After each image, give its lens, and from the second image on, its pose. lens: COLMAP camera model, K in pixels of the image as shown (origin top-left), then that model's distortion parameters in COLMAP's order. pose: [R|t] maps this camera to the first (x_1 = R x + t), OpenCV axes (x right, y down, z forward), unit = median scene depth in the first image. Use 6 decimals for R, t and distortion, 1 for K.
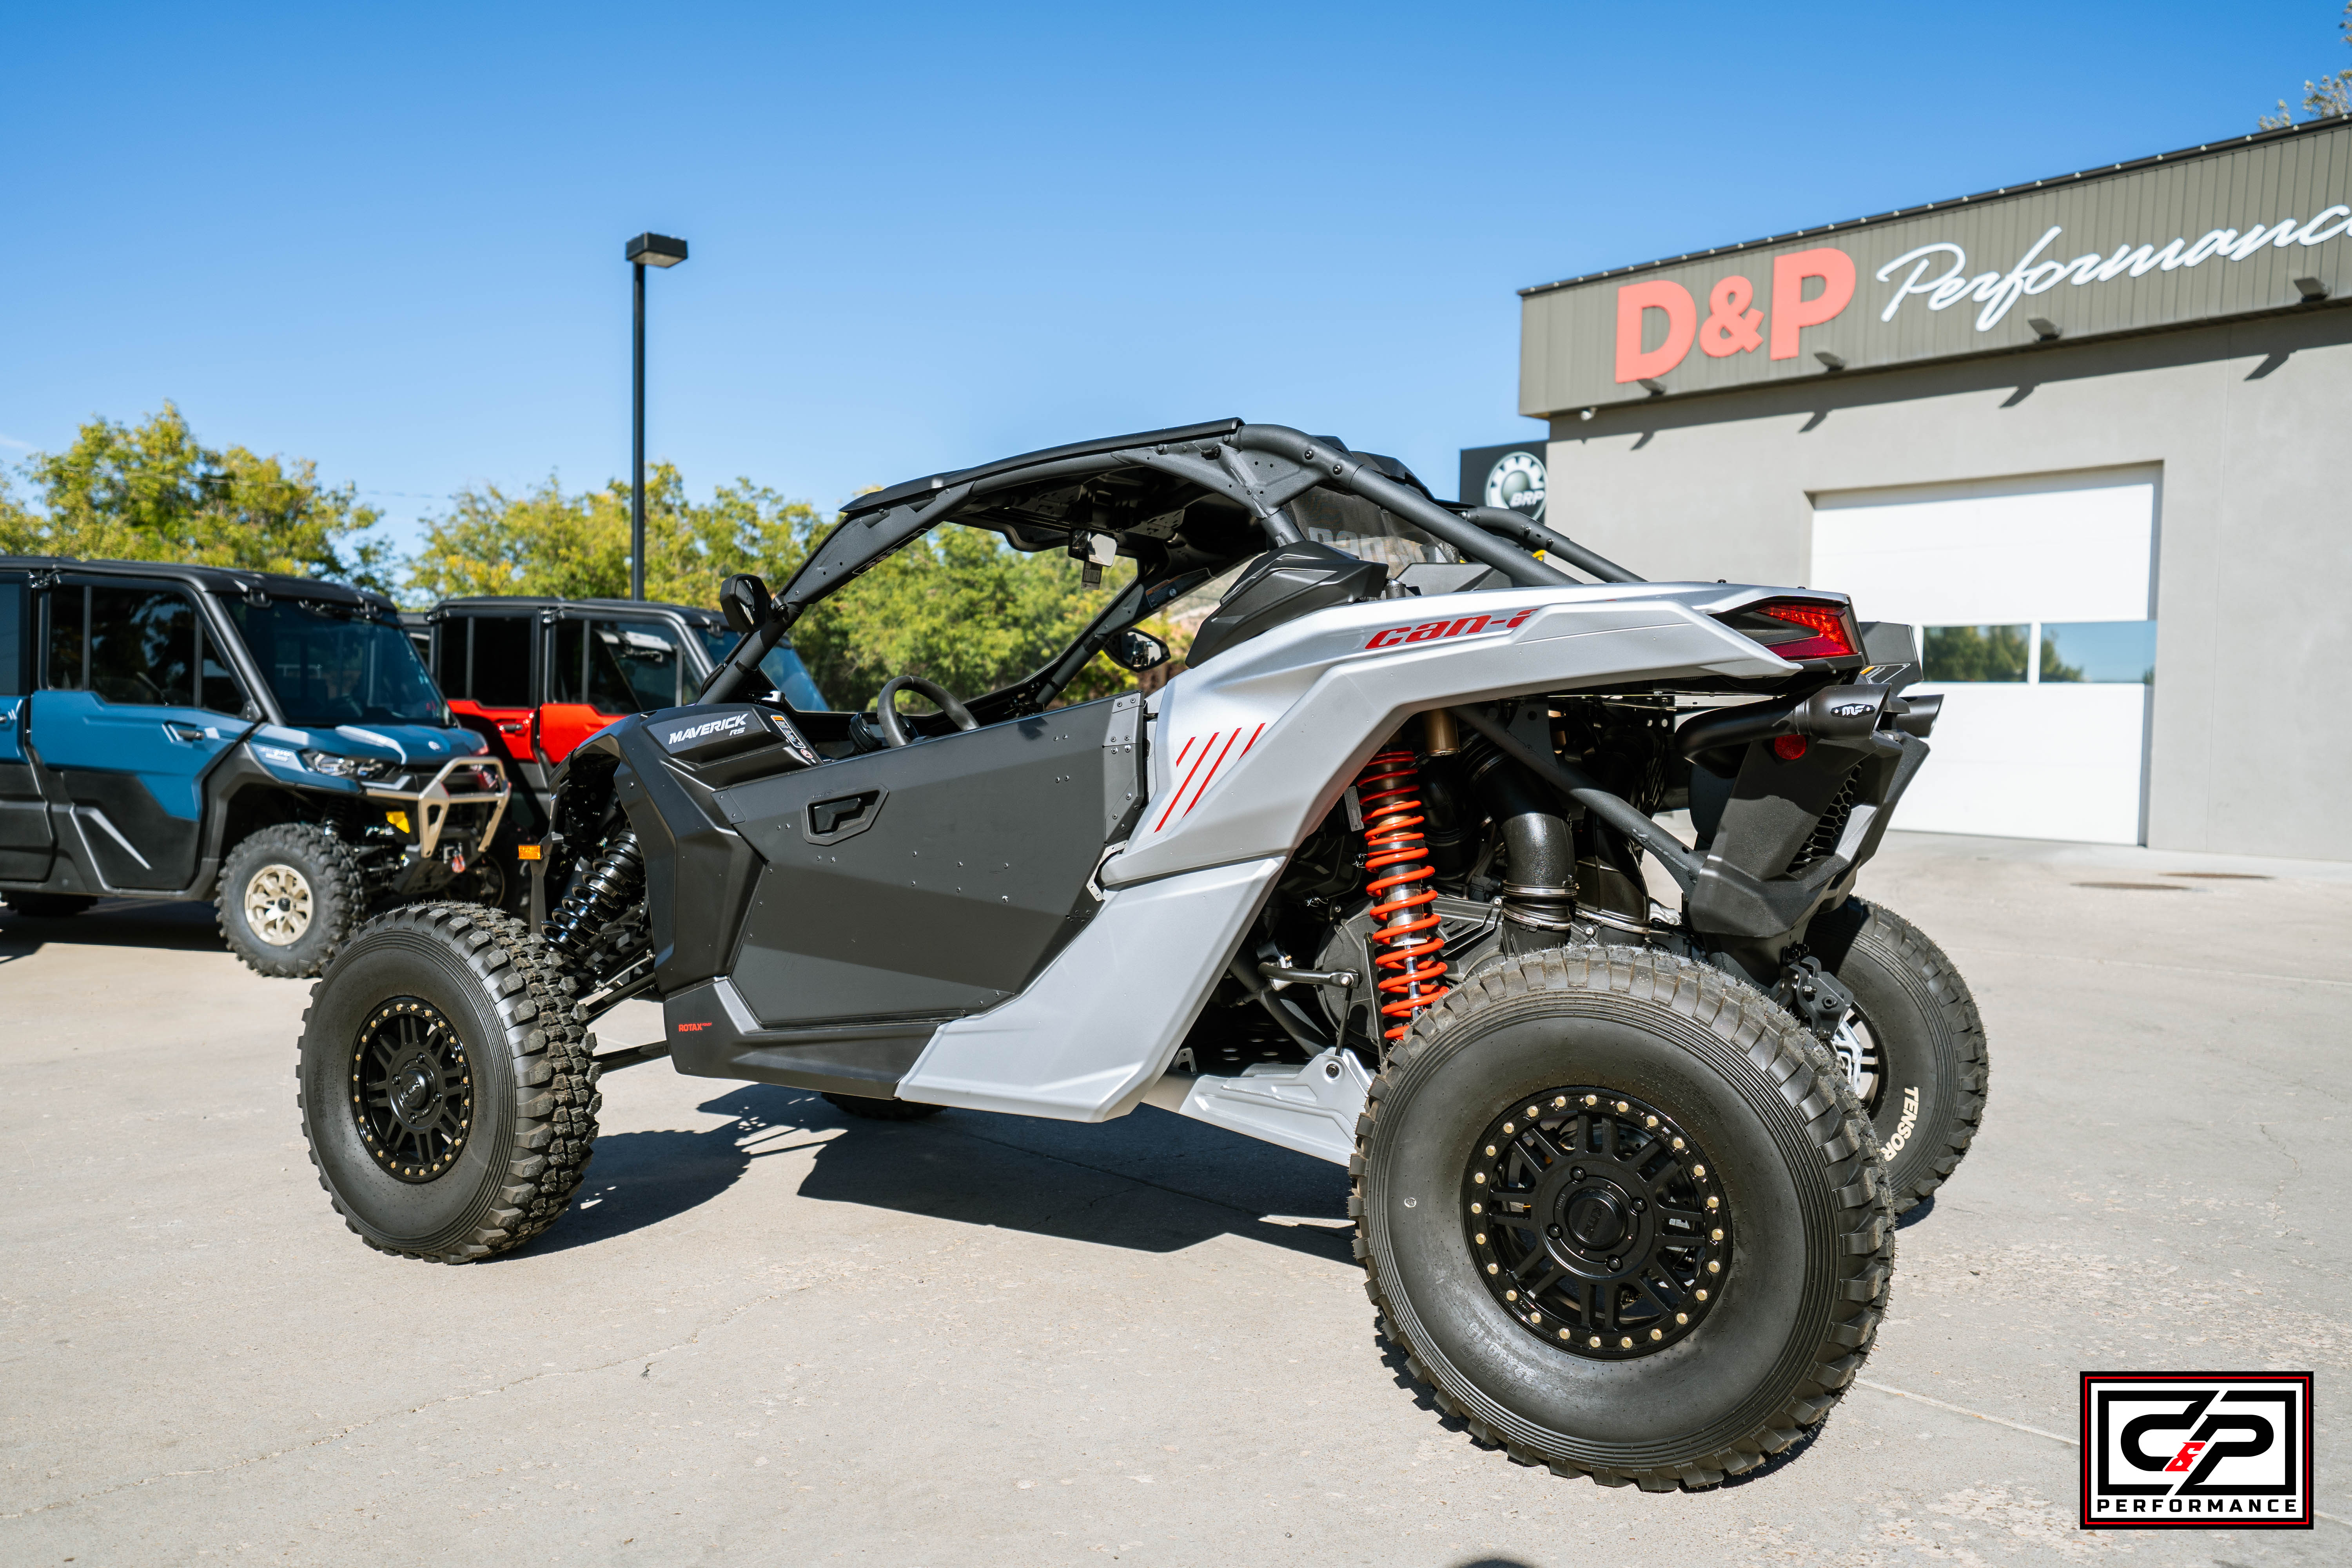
lens RADIAL K [[1798.1, 0, 1173.1], [0, 1798.1, 791.1], [0, 0, 1]] dist [-0.002468, 0.072080]
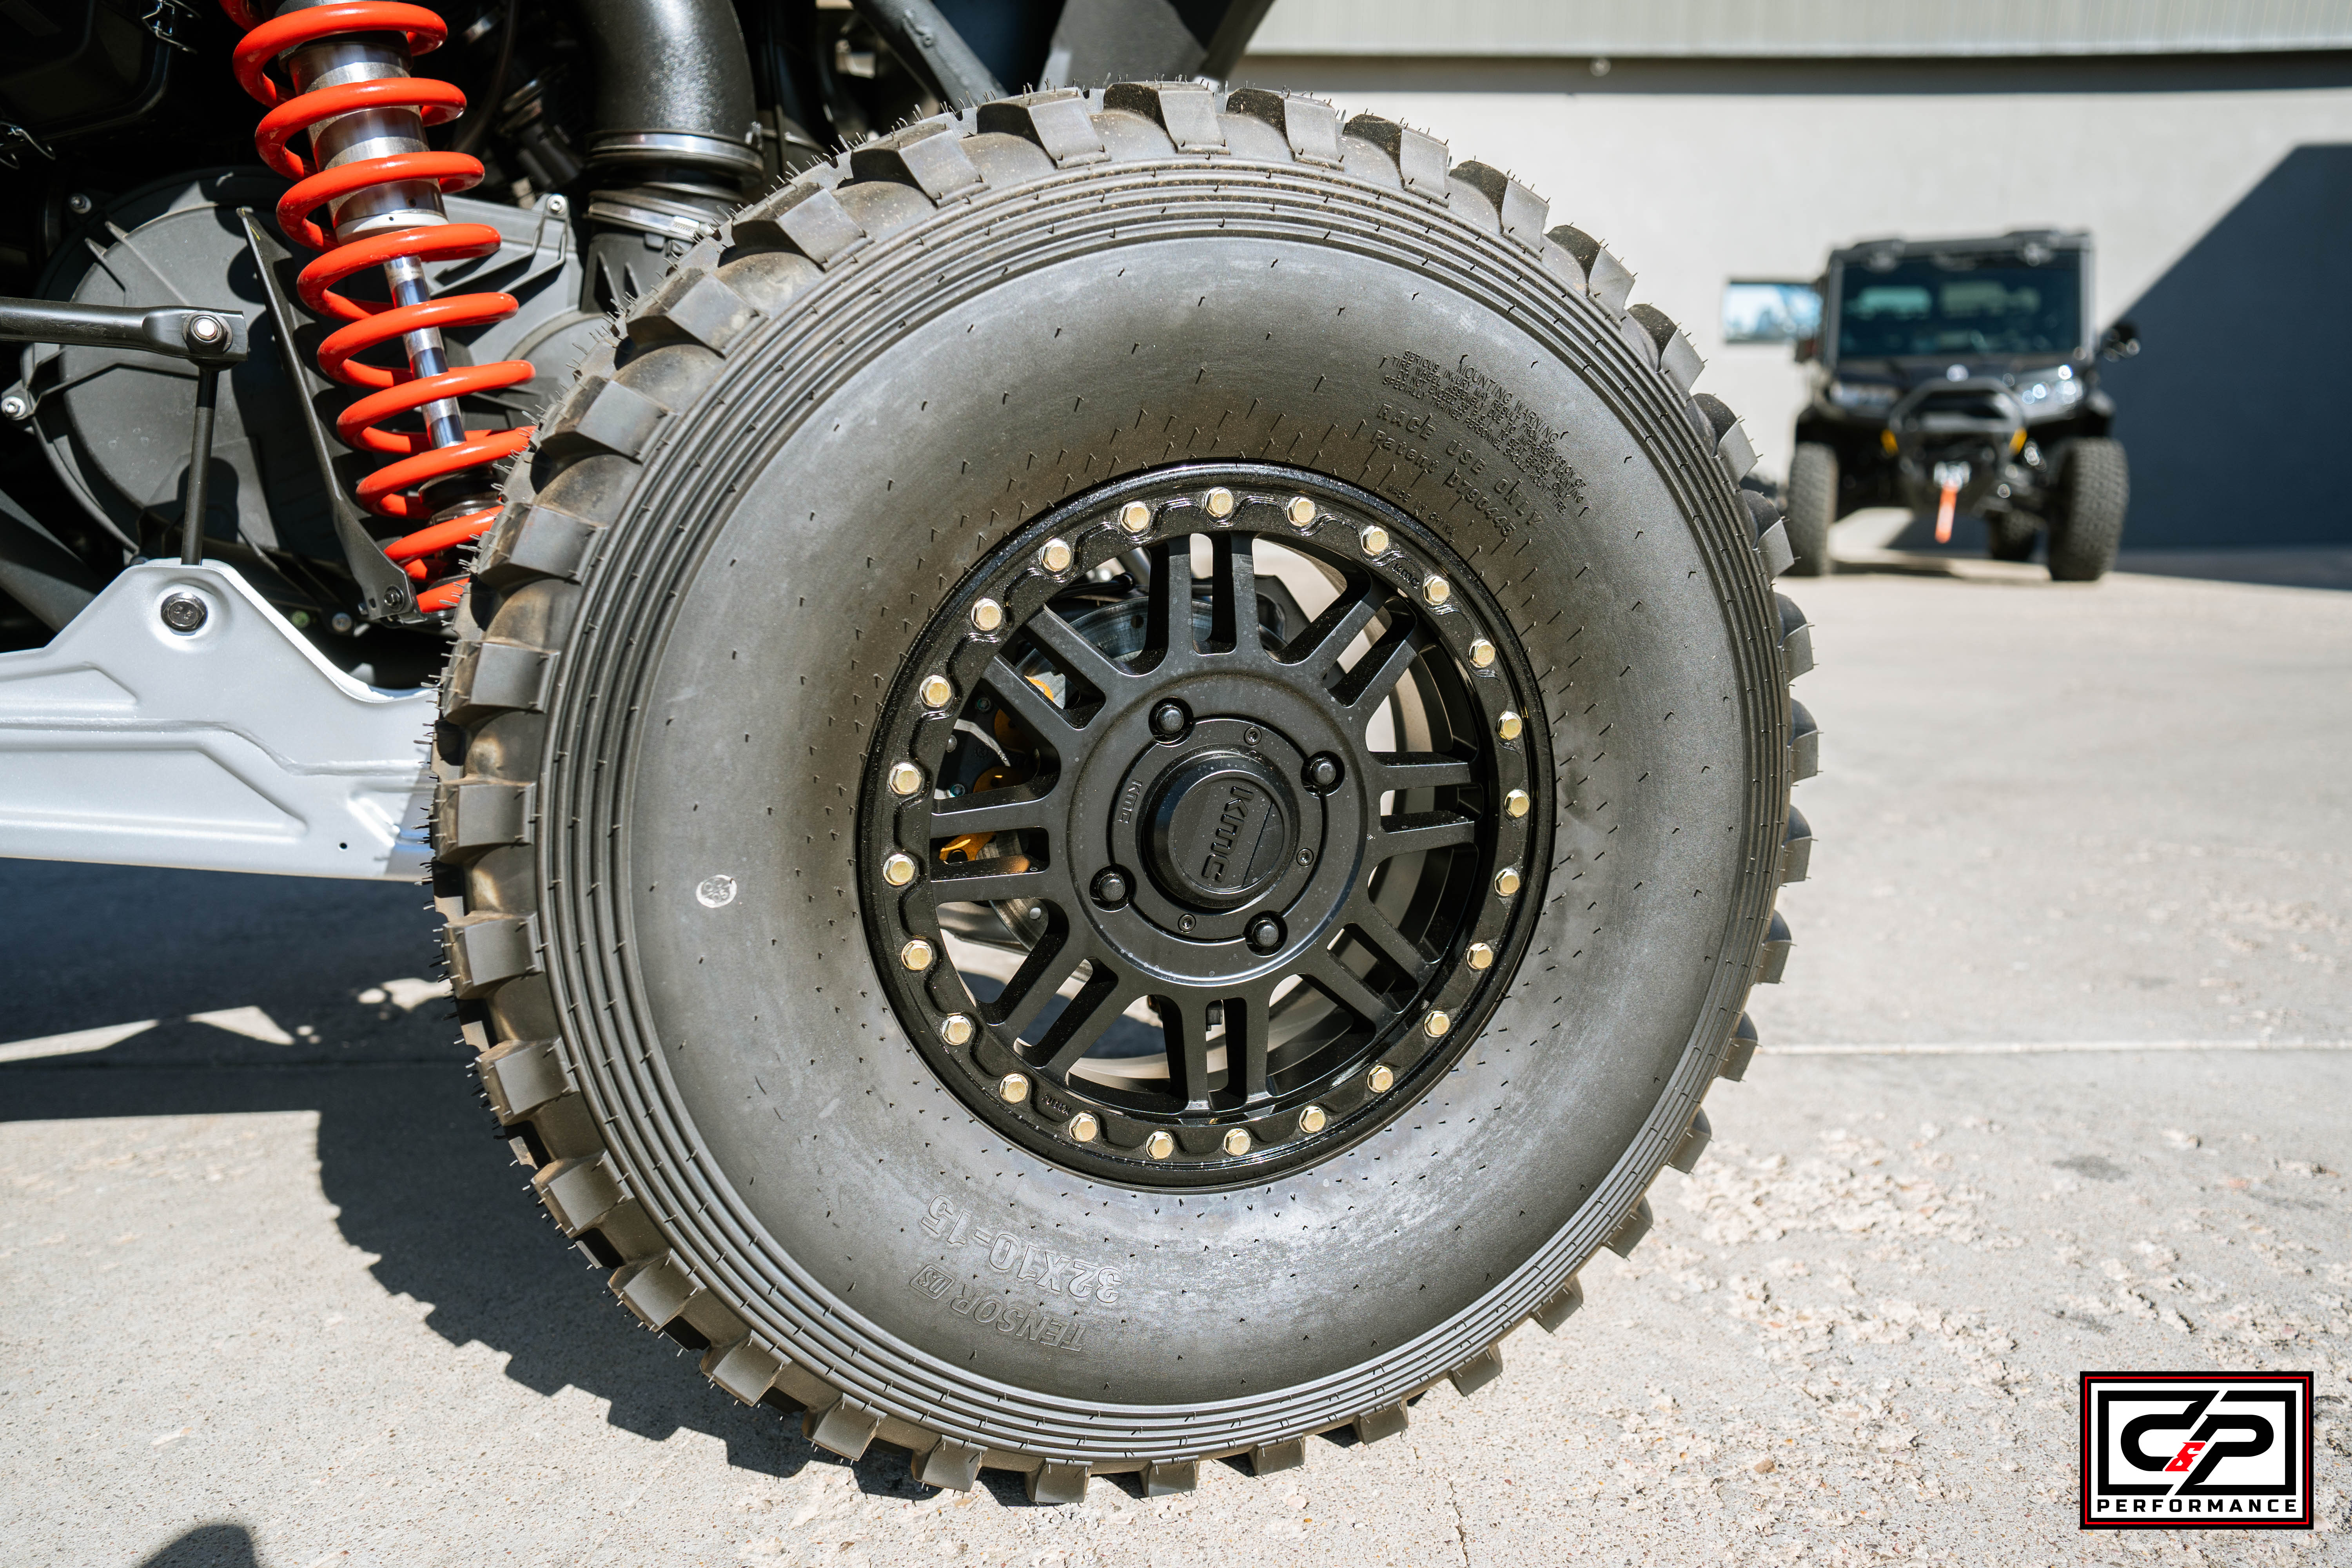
lens RADIAL K [[1529.8, 0, 1171.4], [0, 1529.8, 785.0], [0, 0, 1]] dist [0.001676, 0.003615]
pose [[0.680870, -0.143405, 0.718228, 0.000356], [0.032767, 0.985626, 0.165732, 0.052291], [-0.731671, -0.089308, 0.675782, 0.236228]]
